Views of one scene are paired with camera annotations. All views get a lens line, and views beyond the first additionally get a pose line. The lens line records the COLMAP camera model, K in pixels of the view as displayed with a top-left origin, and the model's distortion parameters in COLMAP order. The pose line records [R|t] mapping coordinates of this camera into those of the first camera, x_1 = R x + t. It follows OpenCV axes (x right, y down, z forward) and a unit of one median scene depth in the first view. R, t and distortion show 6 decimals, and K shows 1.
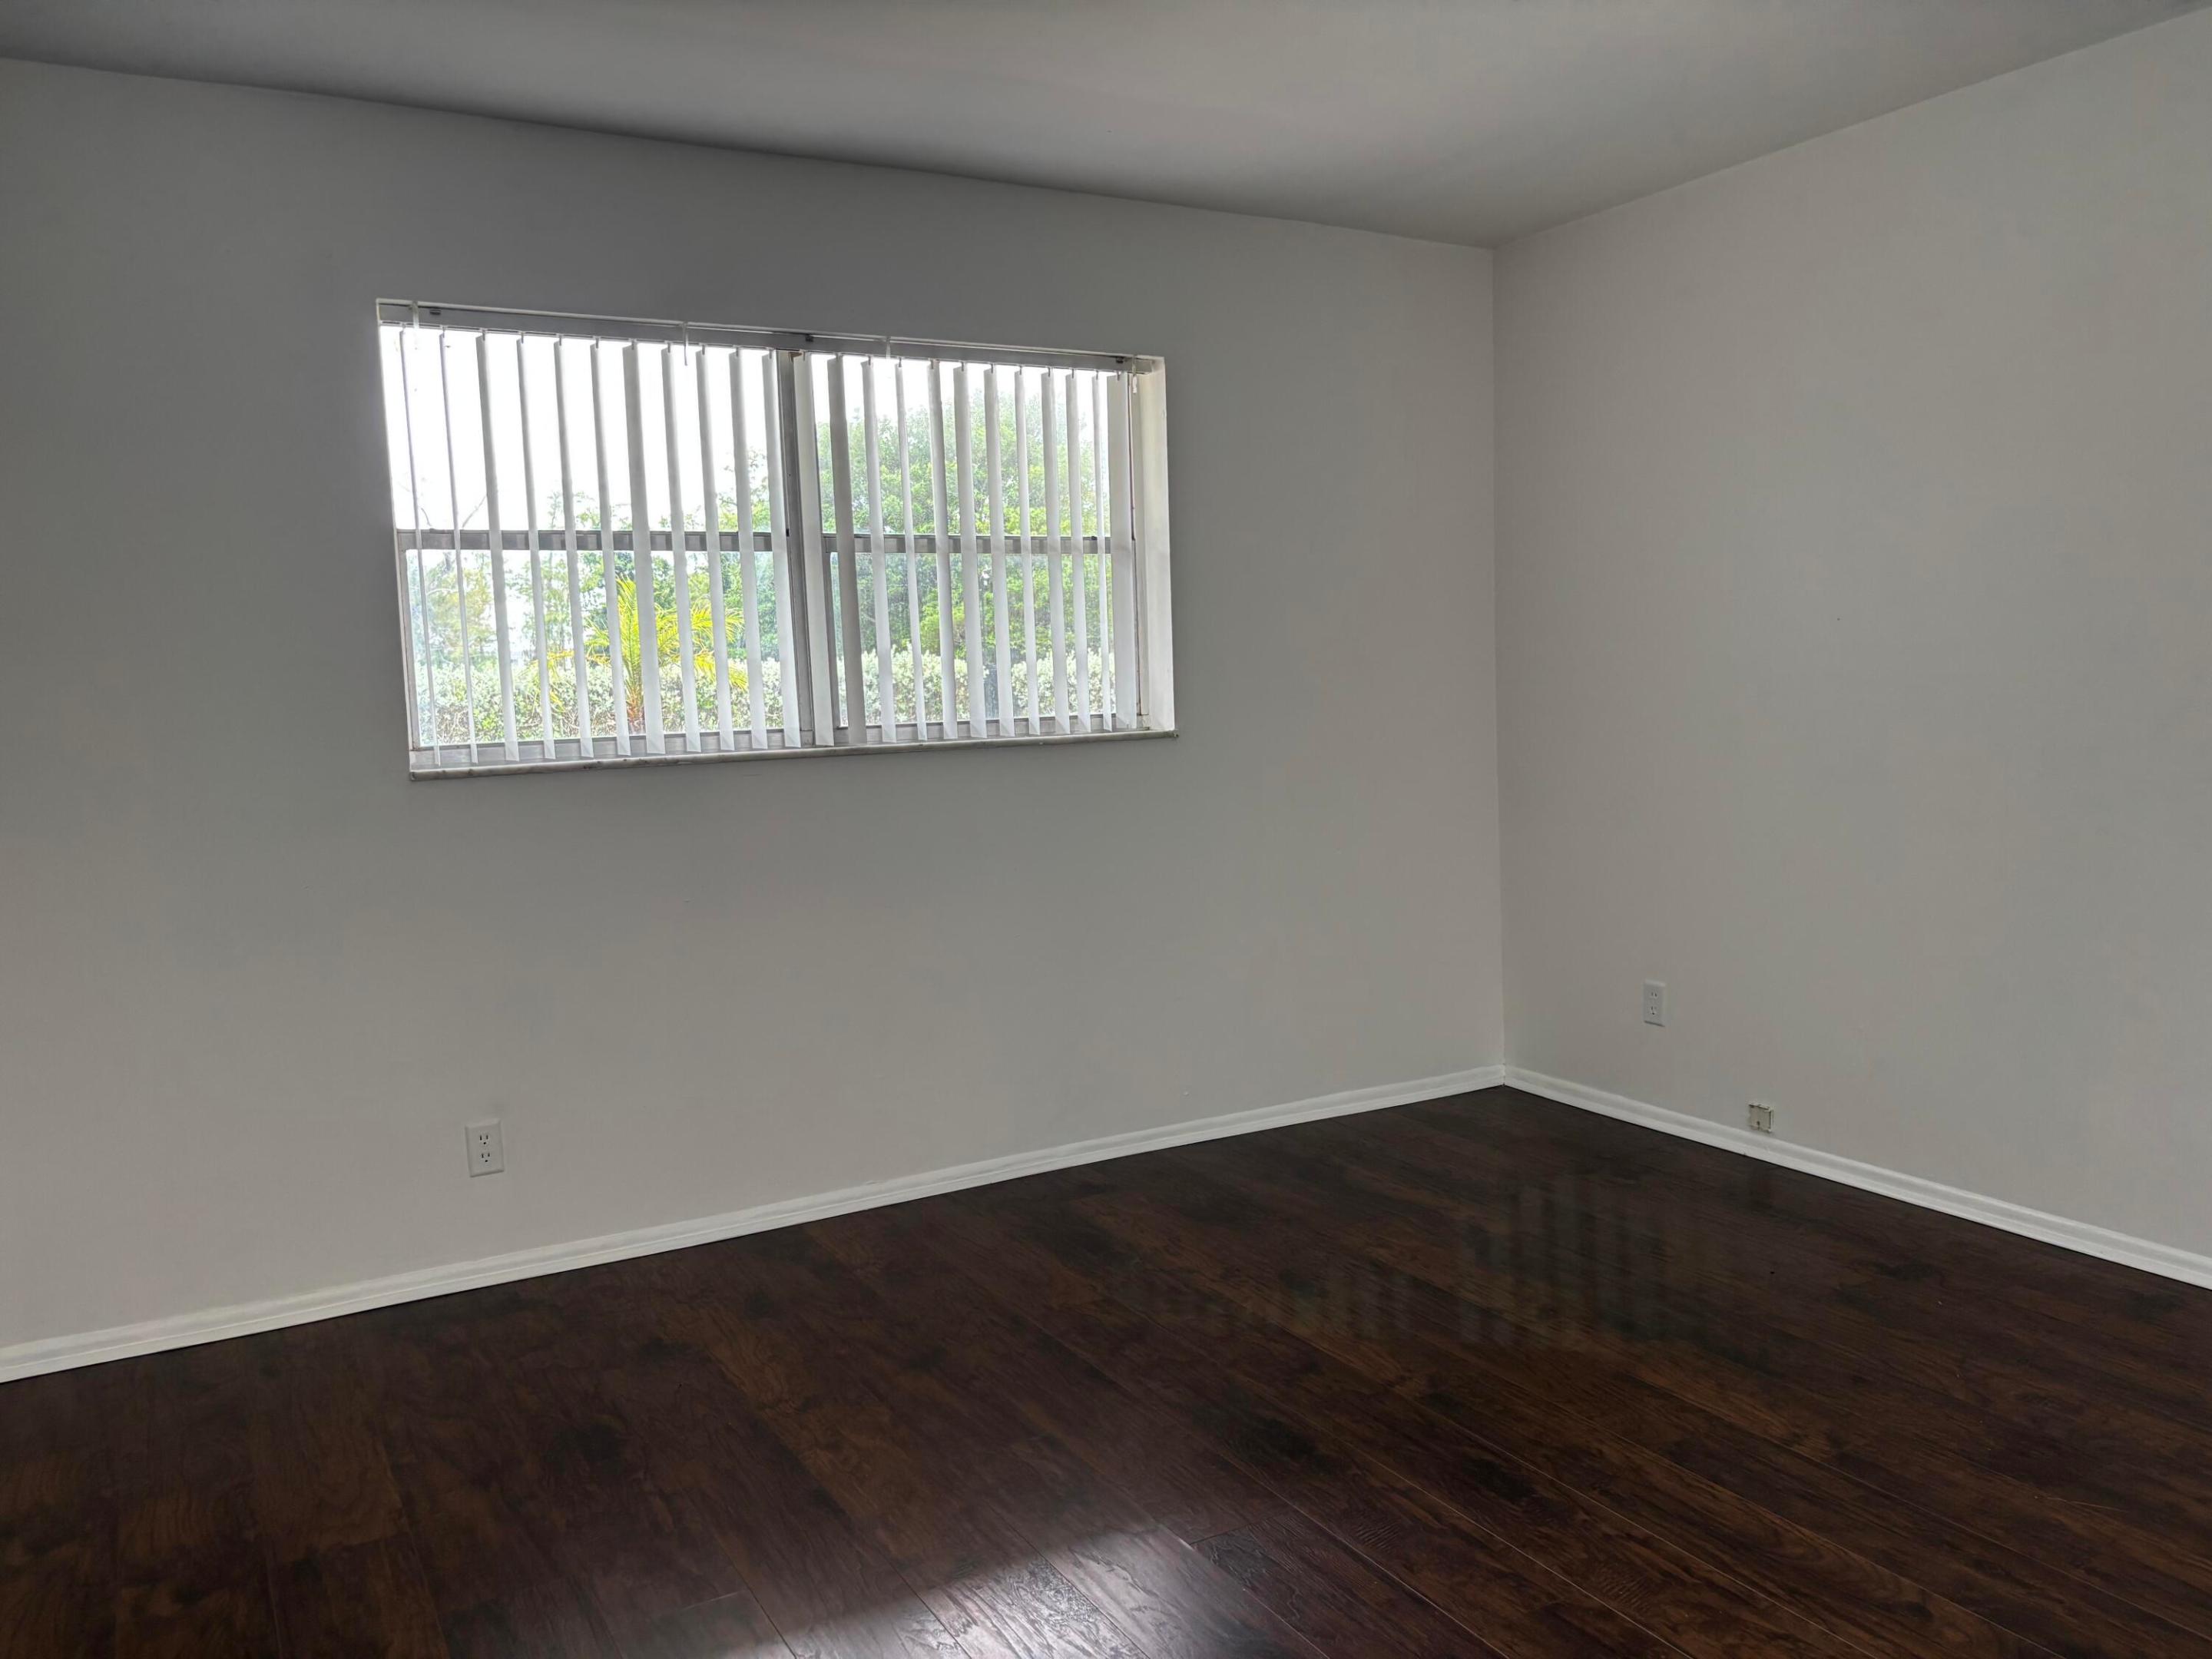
lens RADIAL K [[1689.1, 0, 1096.3], [0, 1689.1, 851.6], [0, 0, 1]] dist [0.025133, -0.024814]
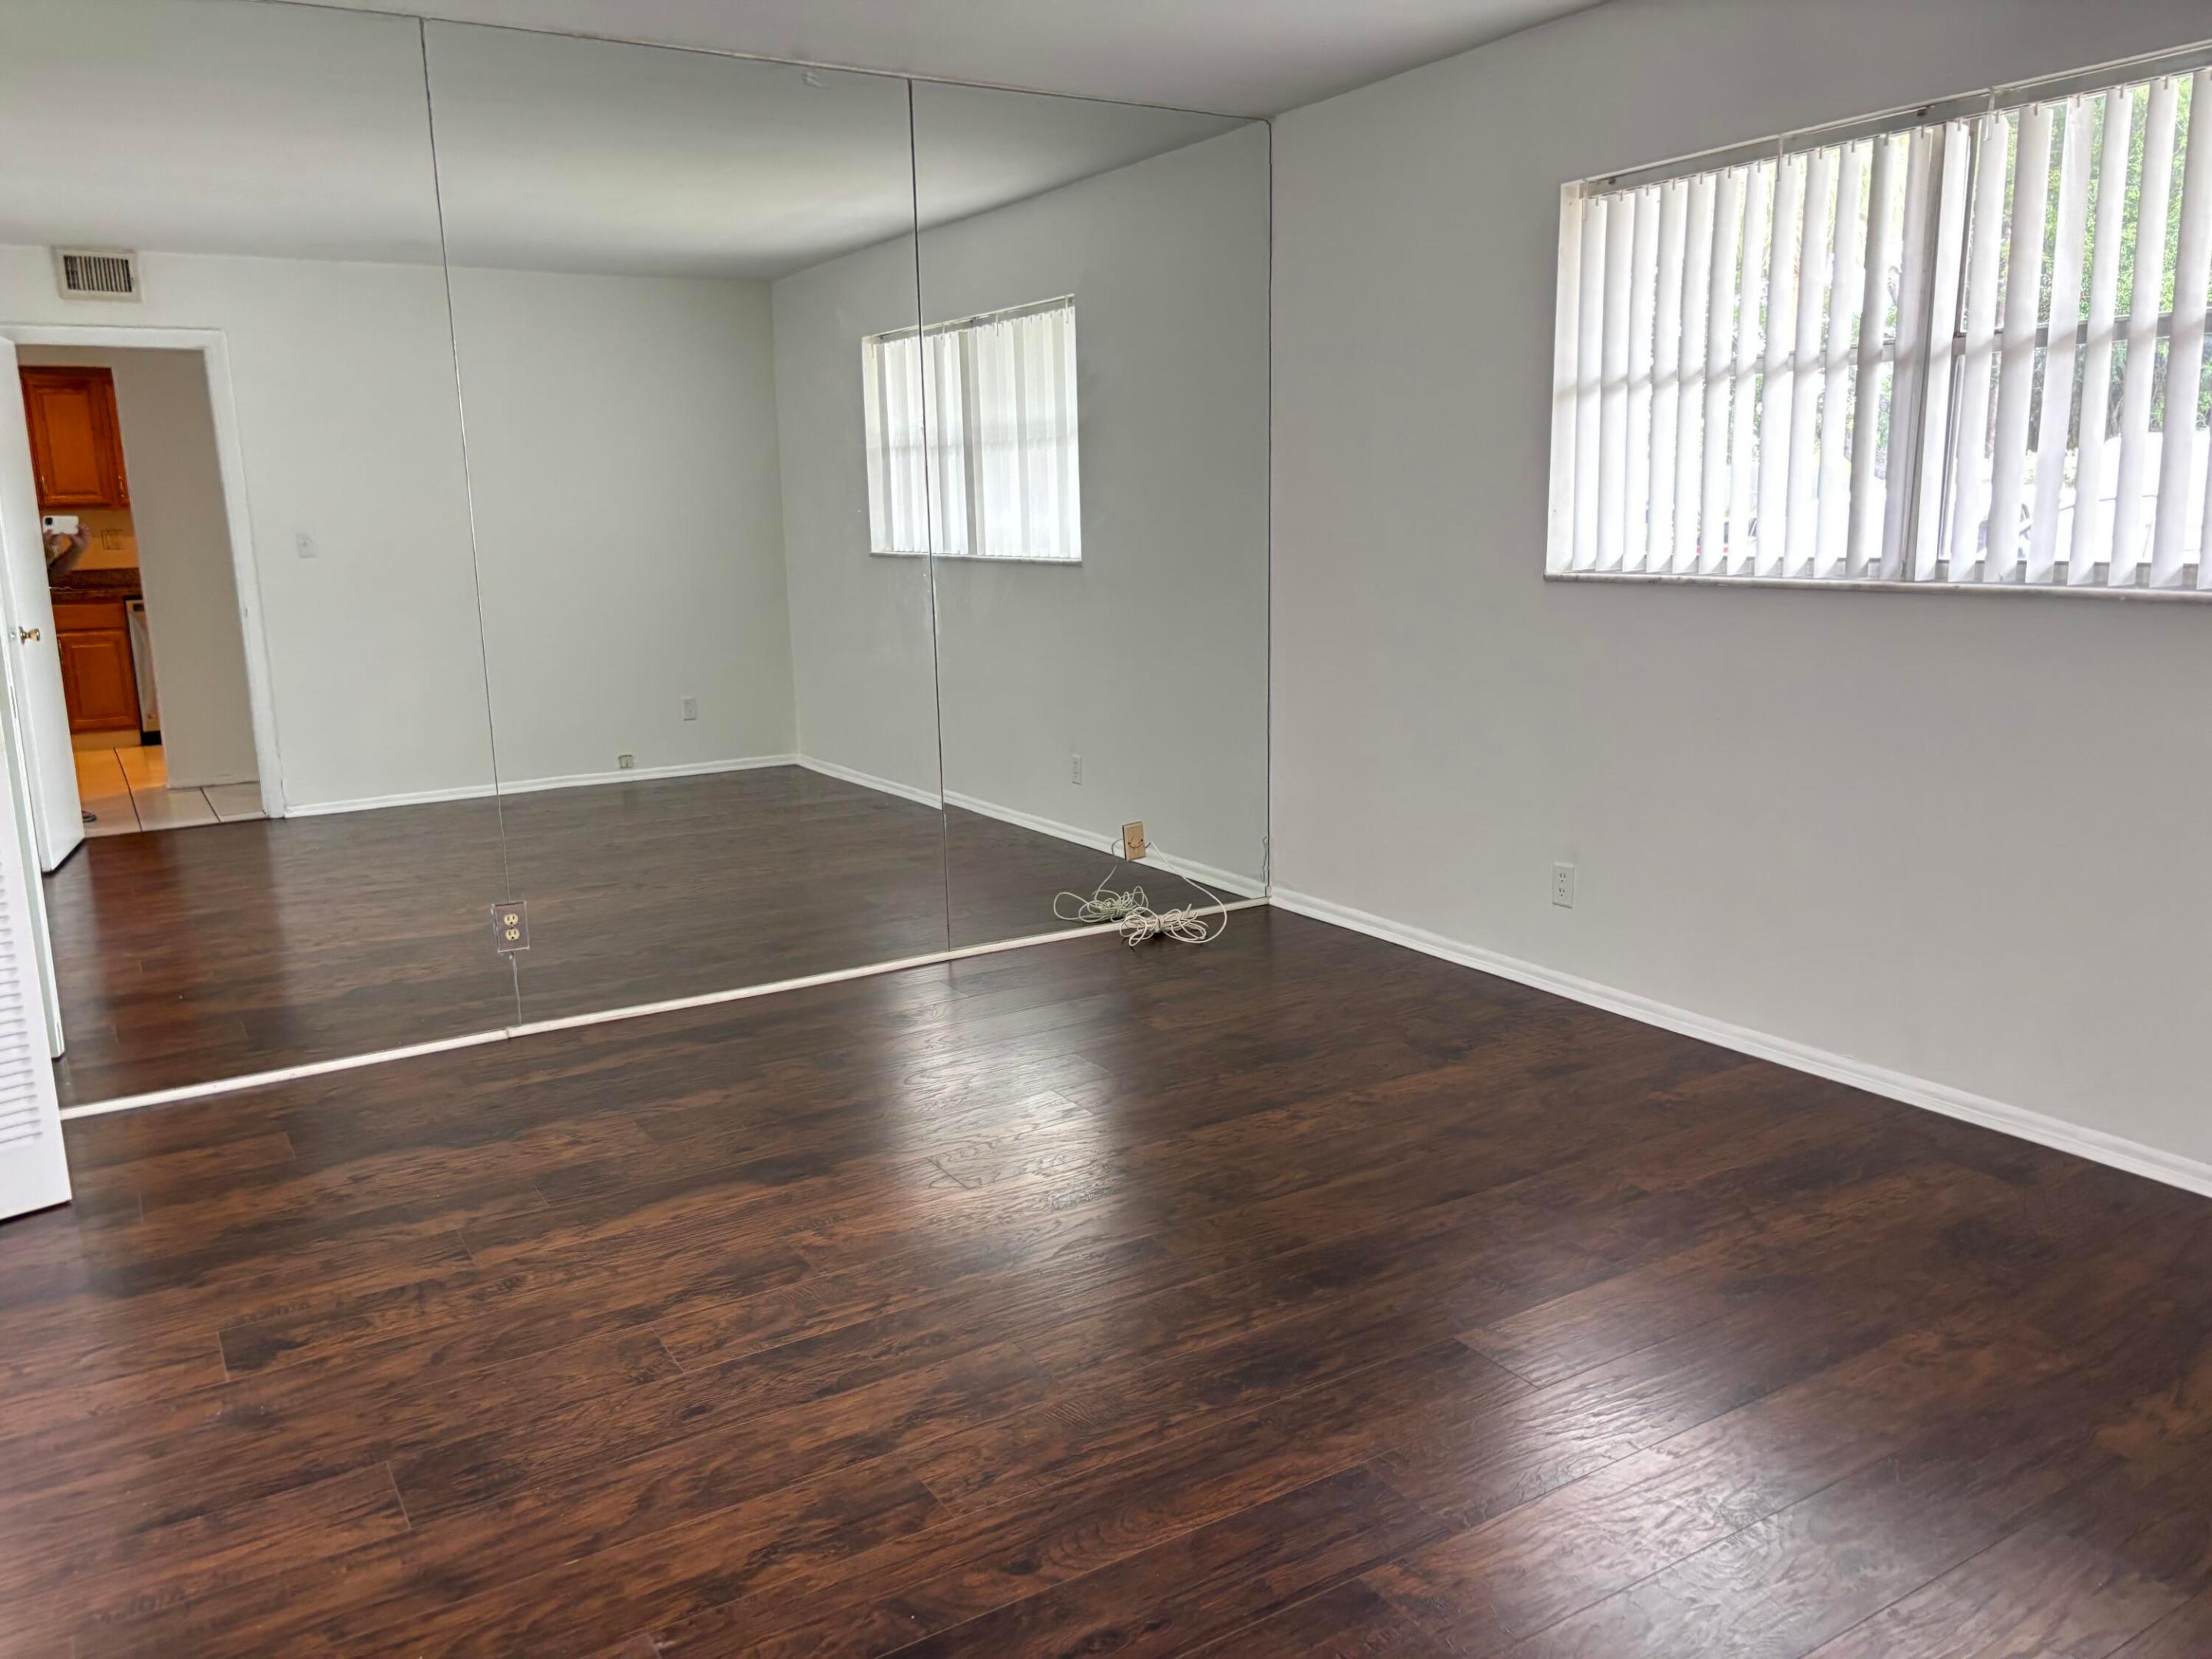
lens RADIAL K [[1689.1, 0, 1091.5], [0, 1689.1, 821.9], [0, 0, 1]] dist [0.025133, -0.024814]
pose [[0.056679, 0.227376, -0.972156, 0.837996], [-0.101847, 0.969959, 0.220924, -0.107397], [0.993184, 0.086489, 0.078134, 0.595321]]
